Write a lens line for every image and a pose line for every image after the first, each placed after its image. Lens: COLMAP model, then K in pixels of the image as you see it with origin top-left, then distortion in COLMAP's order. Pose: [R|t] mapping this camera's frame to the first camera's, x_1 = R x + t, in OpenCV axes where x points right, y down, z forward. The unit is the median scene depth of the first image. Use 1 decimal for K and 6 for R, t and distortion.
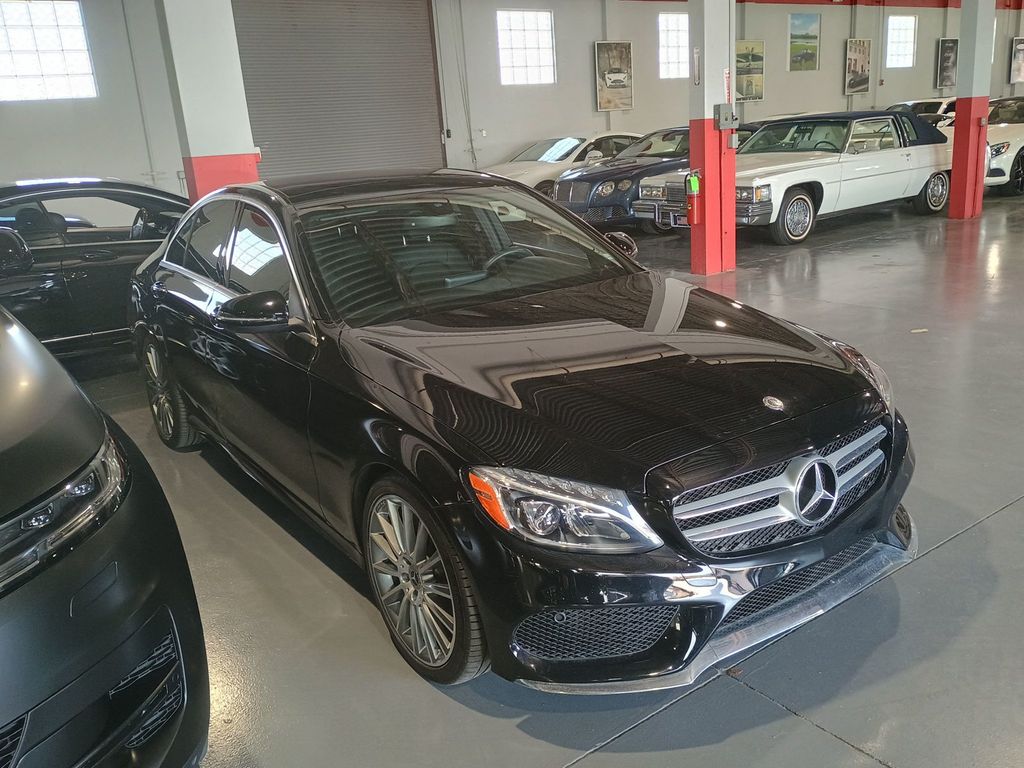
lens RADIAL K [[871.0, 0, 518.1], [0, 871.0, 385.6], [0, 0, 1]] dist [0.052393, -0.035168]
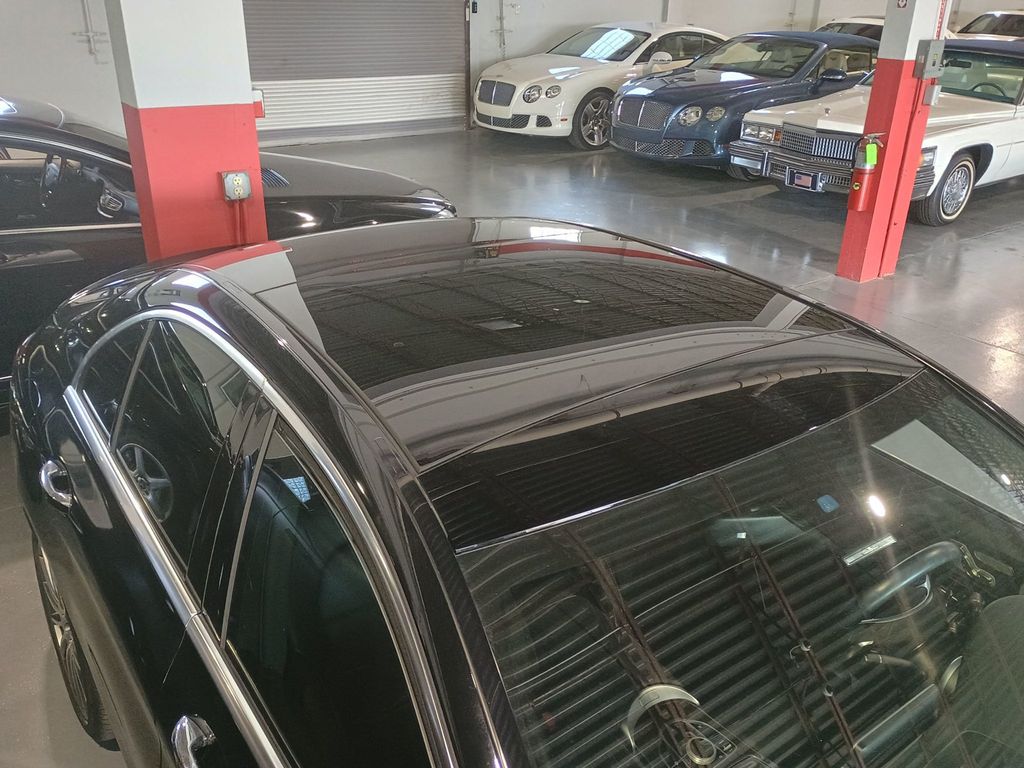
lens RADIAL K [[871.0, 0, 504.5], [0, 871.0, 388.3], [0, 0, 1]] dist [0.052393, -0.035168]
pose [[0.995794, 0.079209, 0.046035, -0.087684], [-0.085449, 0.984234, 0.154863, -0.107953], [-0.033043, -0.158145, 0.986863, 0.237072]]
